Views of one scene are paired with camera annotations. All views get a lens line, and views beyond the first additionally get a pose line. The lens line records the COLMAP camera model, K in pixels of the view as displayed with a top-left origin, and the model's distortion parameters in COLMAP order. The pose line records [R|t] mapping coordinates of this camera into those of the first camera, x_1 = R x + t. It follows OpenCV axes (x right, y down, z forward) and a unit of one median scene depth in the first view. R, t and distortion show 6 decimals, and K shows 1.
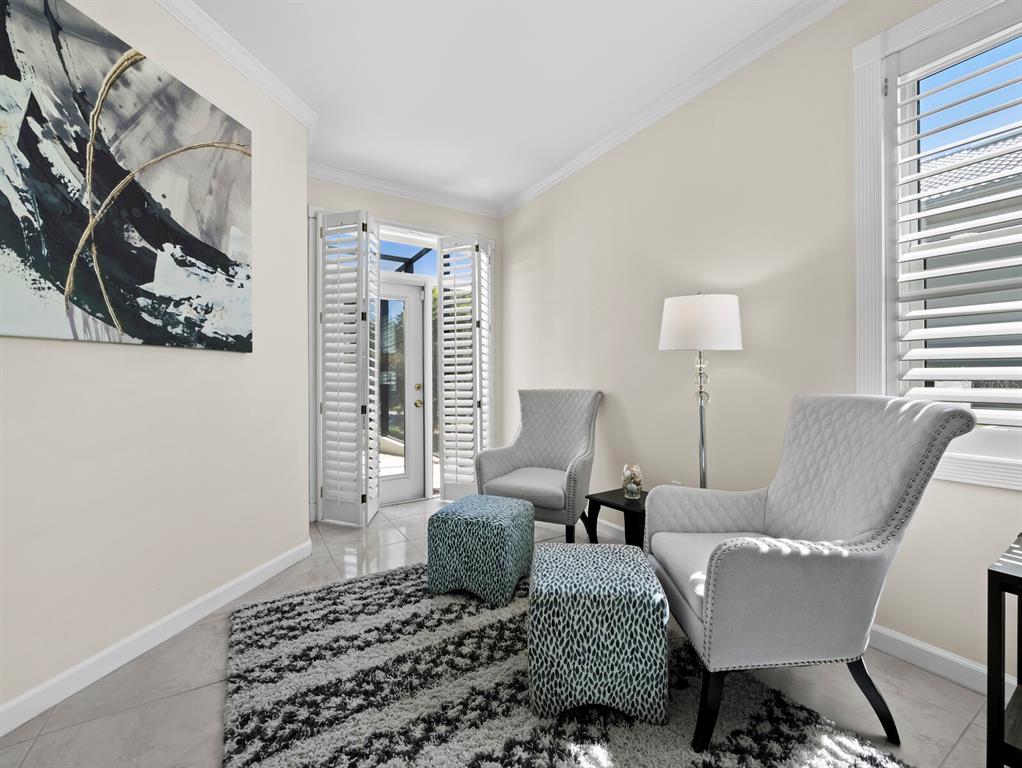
lens RADIAL K [[422.1, 0, 510.7], [0, 422.1, 381.9], [0, 0, 1]] dist [0.000632, 0.001806]
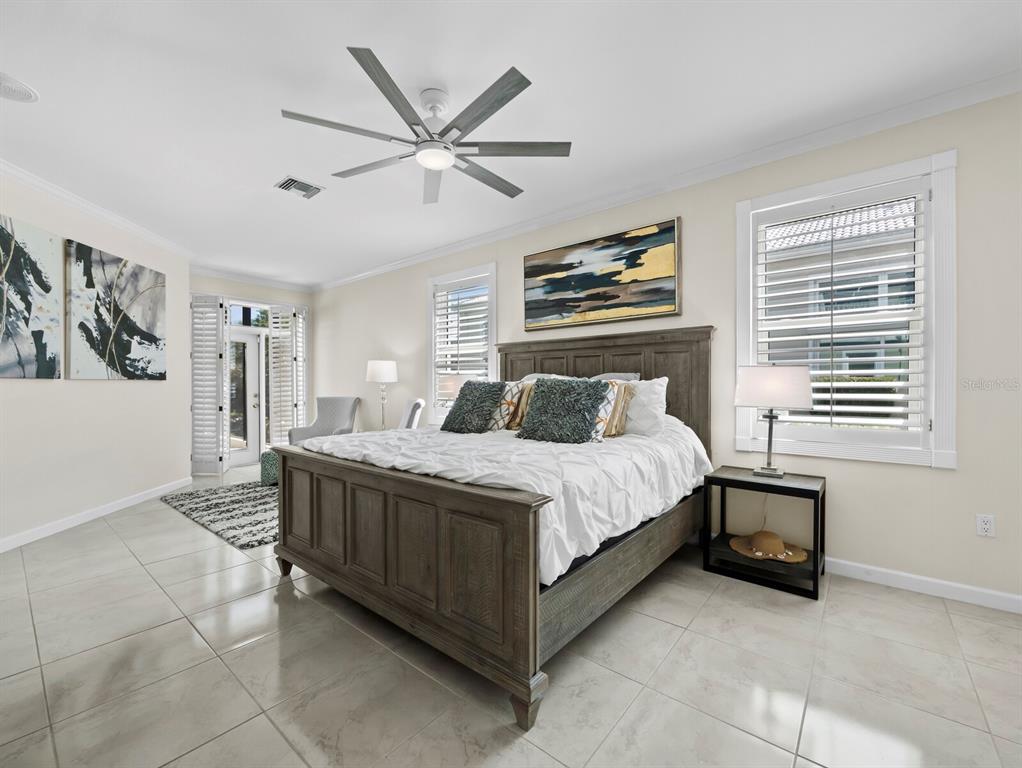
lens RADIAL K [[422.1, 0, 507.8], [0, 422.1, 388.3], [0, 0, 1]] dist [0.000632, 0.001806]
pose [[0.947213, 0.000948, 0.320603, 0.386279], [-0.001473, 0.999998, 0.001394, -0.041472], [-0.320601, -0.001793, 0.947213, -1.832746]]
